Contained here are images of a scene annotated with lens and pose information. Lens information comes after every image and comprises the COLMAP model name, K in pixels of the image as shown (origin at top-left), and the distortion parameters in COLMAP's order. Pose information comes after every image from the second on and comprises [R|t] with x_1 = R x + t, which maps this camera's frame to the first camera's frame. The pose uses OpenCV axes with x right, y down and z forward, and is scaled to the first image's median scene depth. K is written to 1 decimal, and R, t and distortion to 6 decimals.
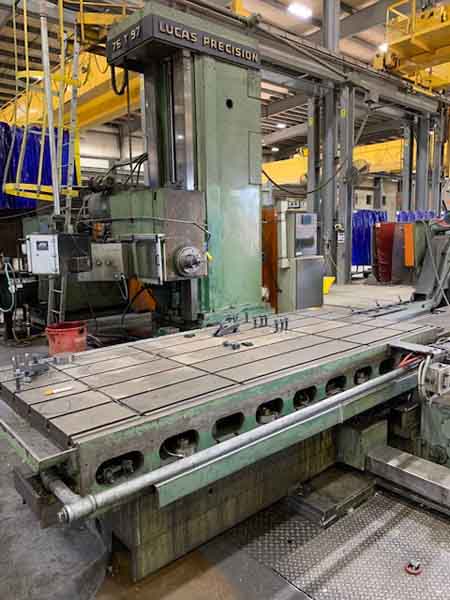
lens RADIAL K [[460.5, 0, 227.5], [0, 460.5, 300.0], [0, 0, 1]] dist [0.000462, -0.009861]
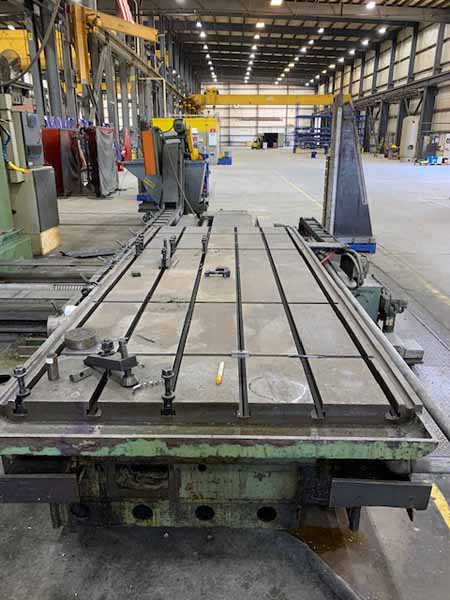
lens RADIAL K [[460.5, 0, 225.4], [0, 460.5, 300.9], [0, 0, 1]] dist [0.000462, -0.009861]
pose [[0.669761, -0.218706, 0.709639, -0.289851], [0.082284, 0.971617, 0.221786, -0.019194], [-0.738004, -0.090152, 0.668748, 0.195753]]
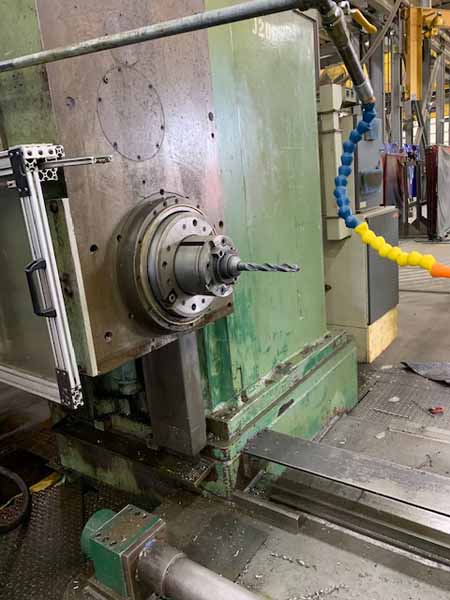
lens RADIAL K [[460.5, 0, 228.0], [0, 460.5, 300.0], [0, 0, 1]] dist [0.000462, -0.009861]
pose [[0.972167, -0.118903, 0.201873, -0.096137], [0.100687, 0.990054, 0.098259, -0.075463], [-0.211548, -0.075199, 0.974470, 0.657988]]
